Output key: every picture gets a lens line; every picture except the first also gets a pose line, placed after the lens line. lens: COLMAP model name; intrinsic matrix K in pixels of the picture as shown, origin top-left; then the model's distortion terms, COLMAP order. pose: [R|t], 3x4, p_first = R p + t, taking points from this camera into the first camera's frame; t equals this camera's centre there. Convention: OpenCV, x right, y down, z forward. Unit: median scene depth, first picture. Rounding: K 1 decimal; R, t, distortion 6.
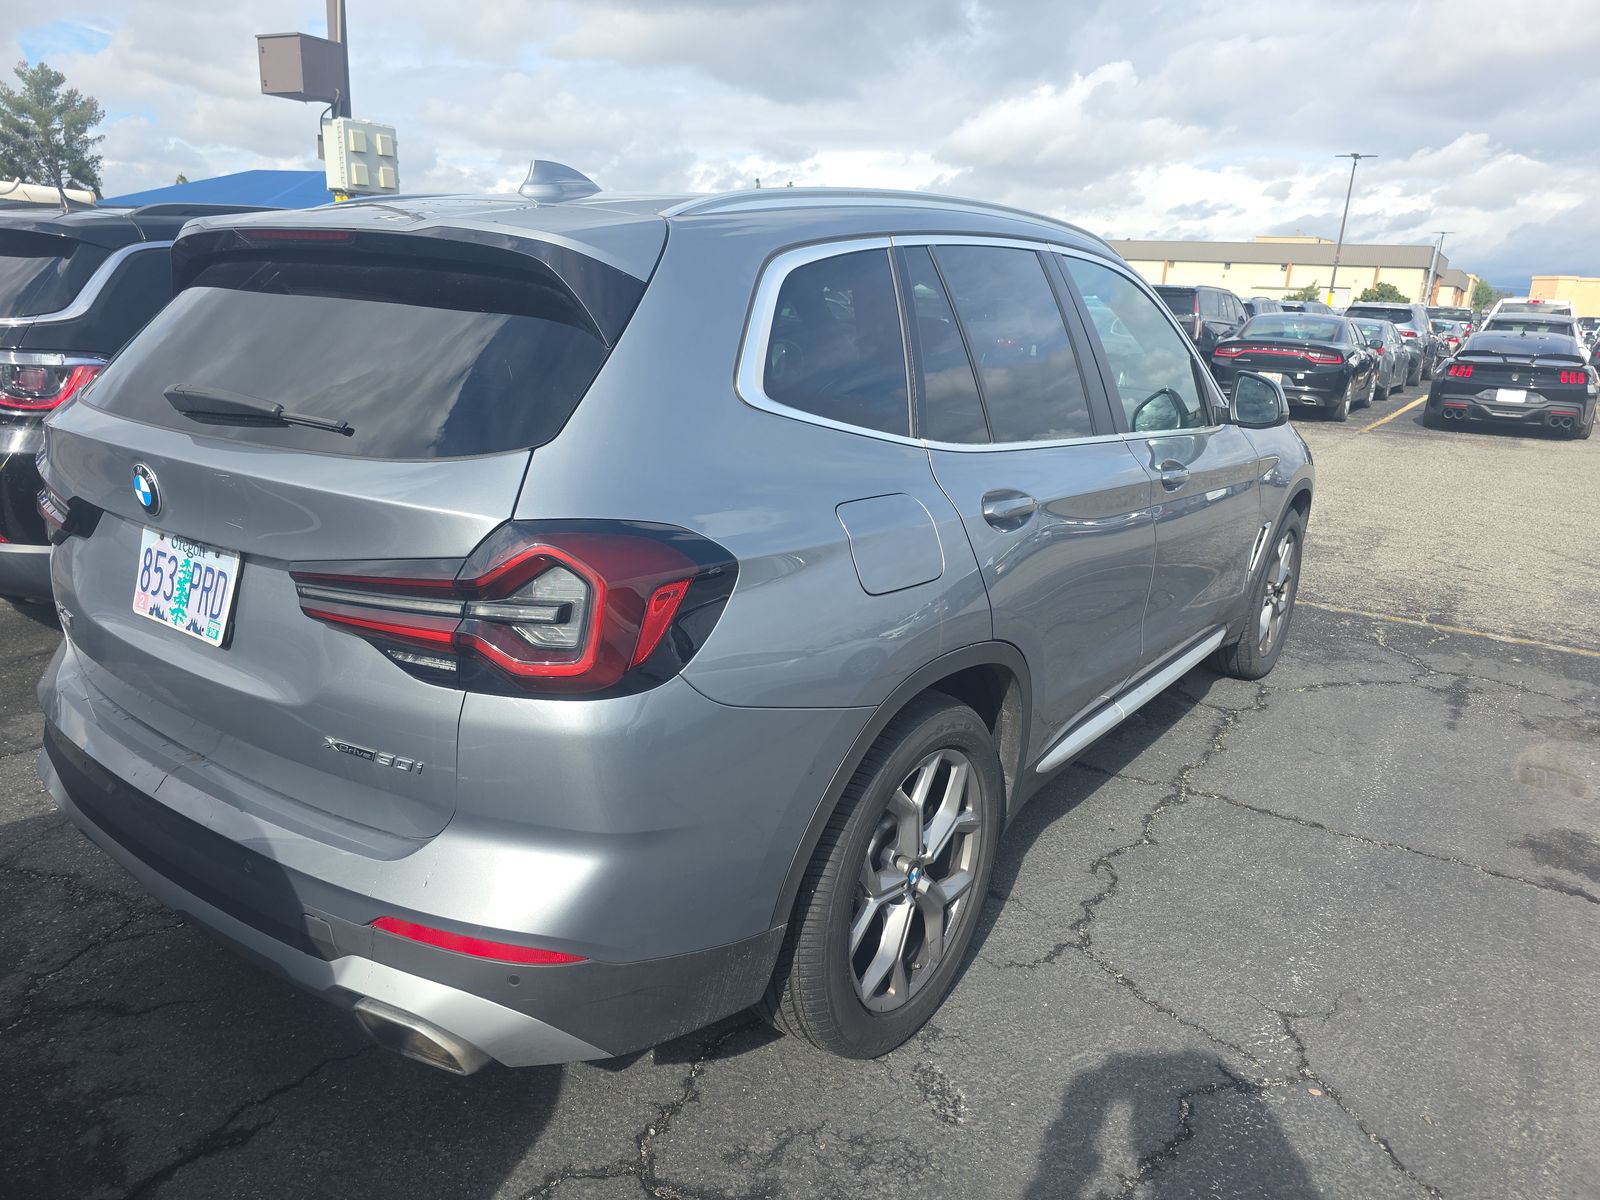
lens RADIAL K [[1093.2, 0, 813.7], [0, 1093.2, 587.1], [0, 0, 1]] dist [0.043108, -0.039858]
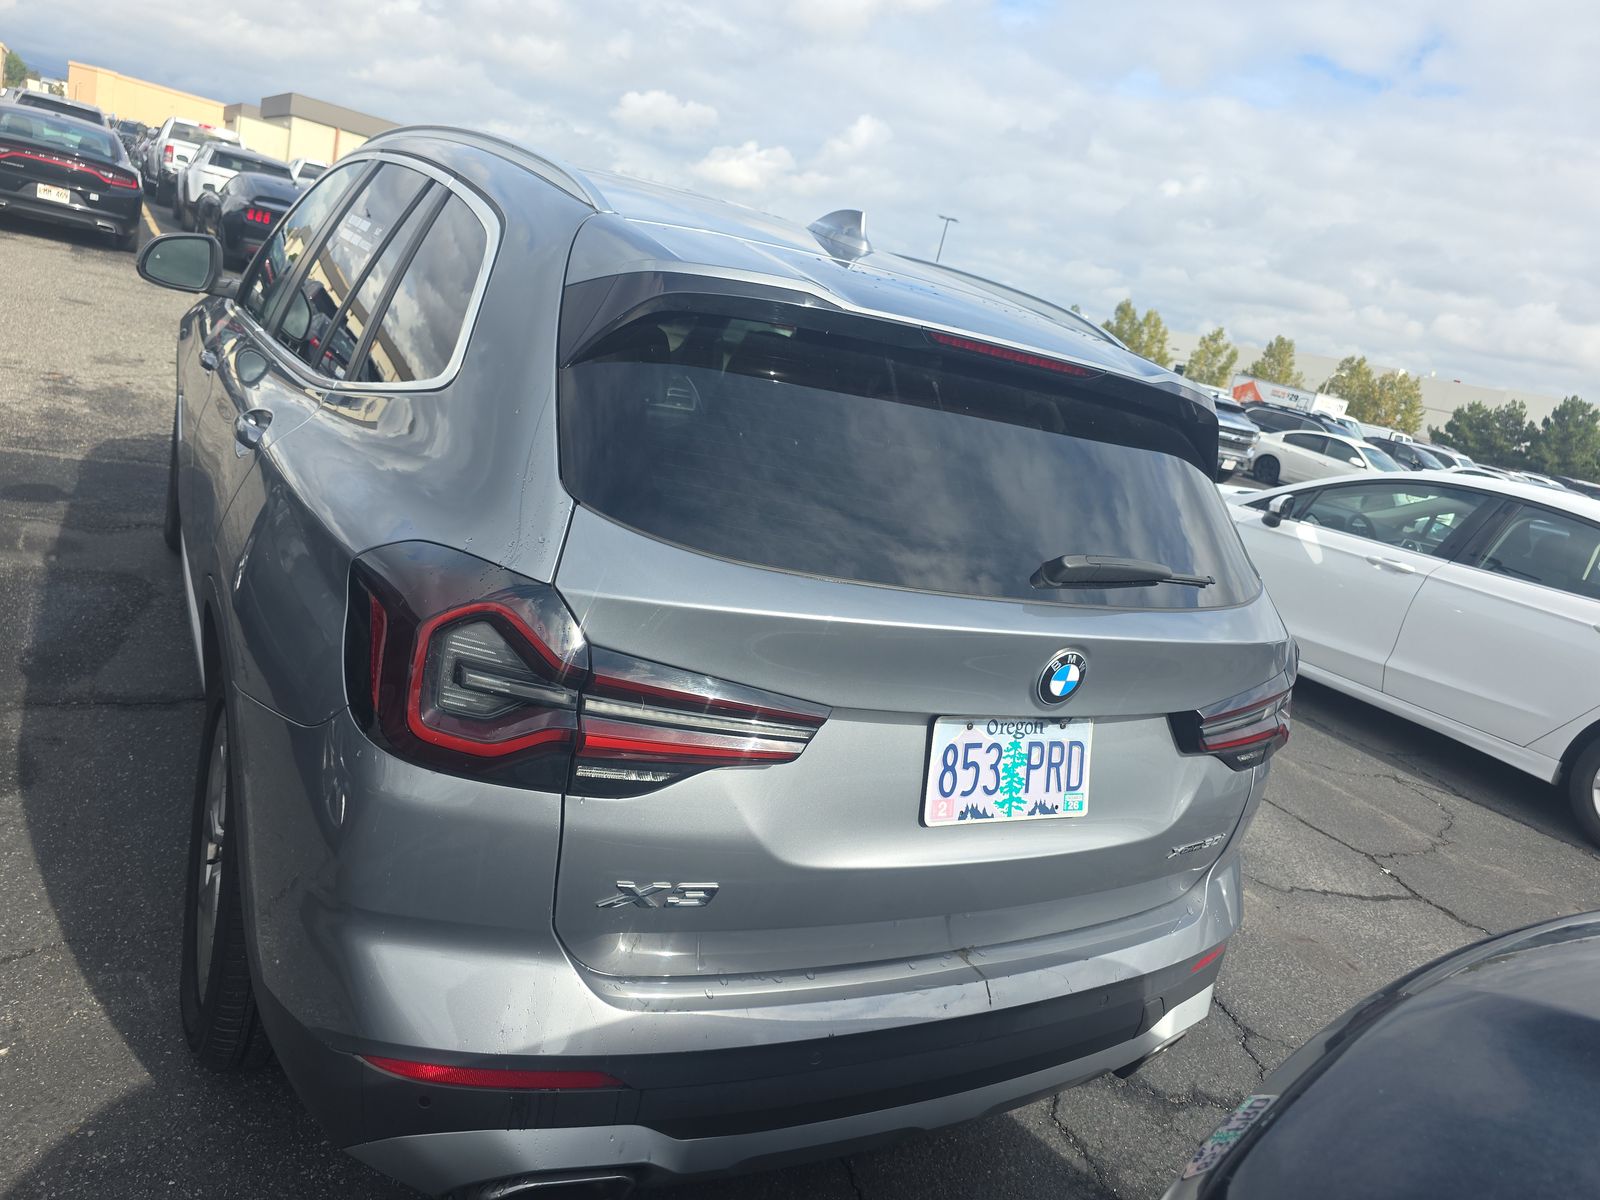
lens RADIAL K [[1093.2, 0, 816.9], [0, 1093.2, 610.4], [0, 0, 1]] dist [0.043108, -0.039858]
pose [[0.402564, -0.198711, 0.893564, -1.361478], [0.022081, 0.977978, 0.207535, -0.305098], [-0.915125, -0.063815, 0.398087, 0.789810]]
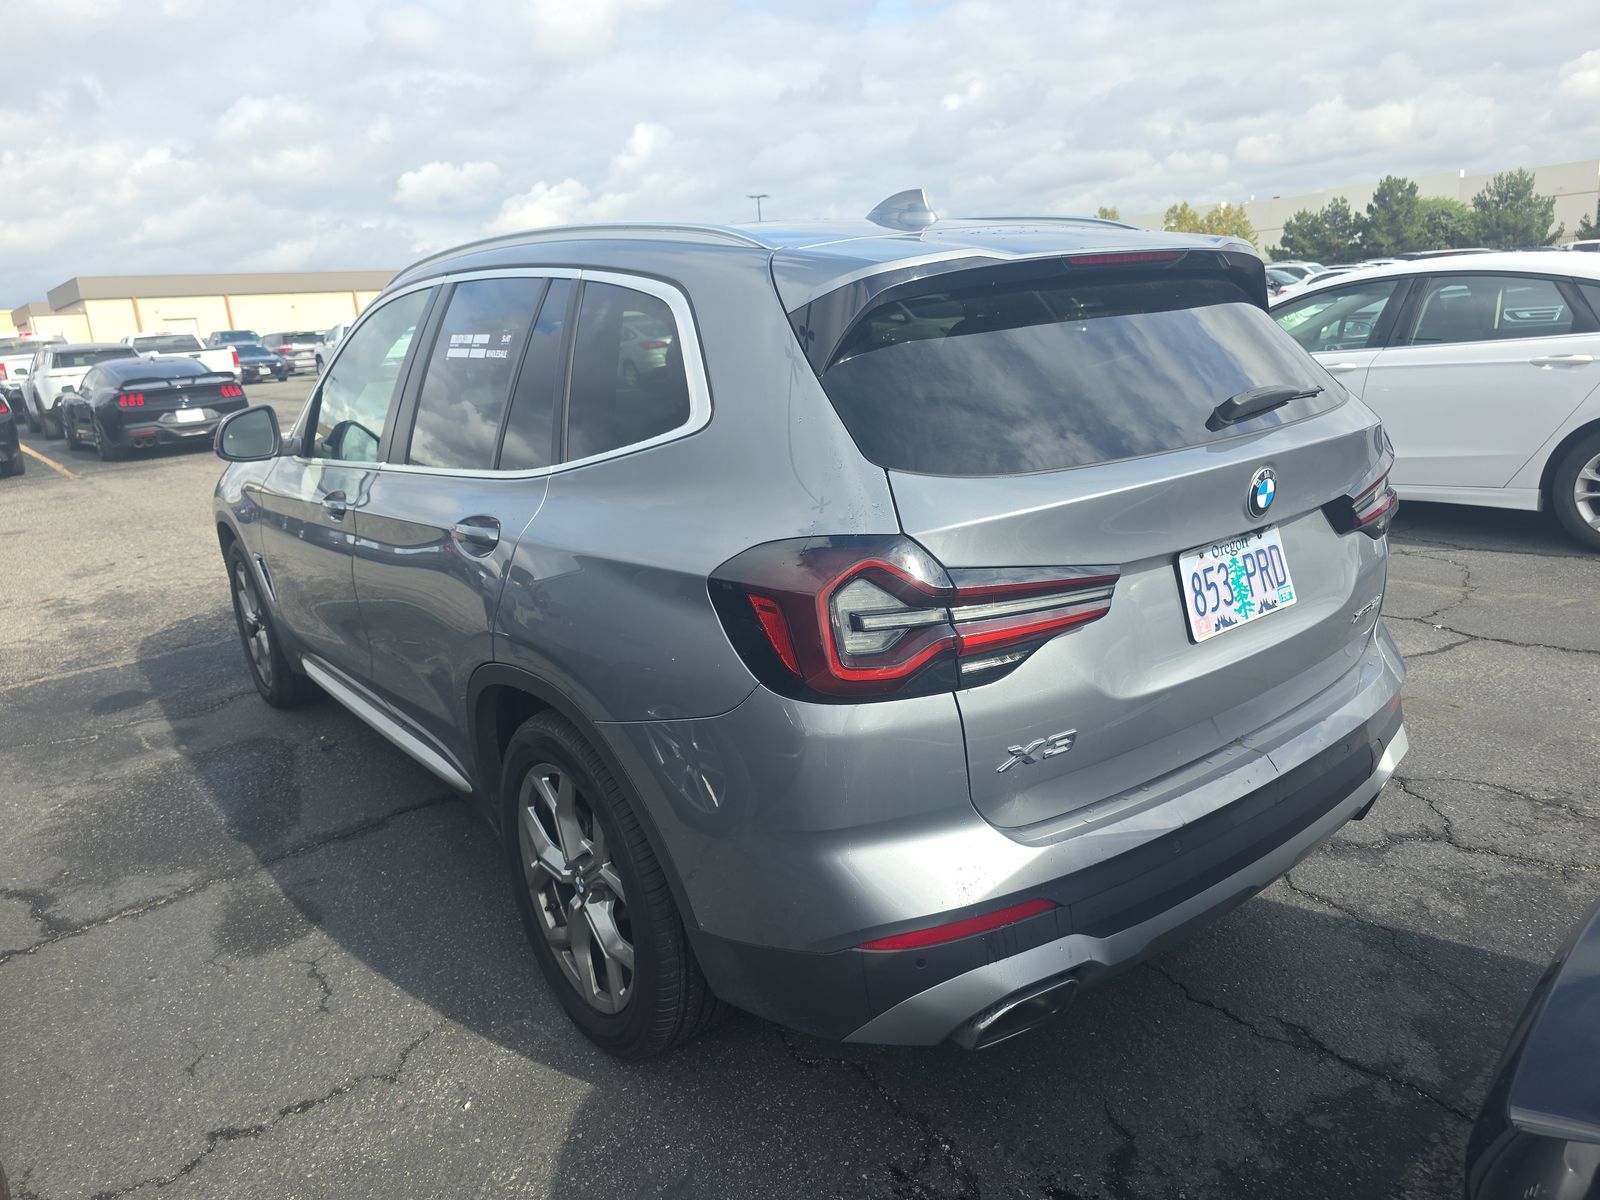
lens RADIAL K [[1093.2, 0, 799.0], [0, 1093.2, 607.4], [0, 0, 1]] dist [0.043108, -0.039858]
pose [[0.278483, -0.314462, 0.907503, -1.632294], [0.323630, 0.920347, 0.219602, -0.343954], [-0.904274, 0.232539, 0.358070, 0.991248]]
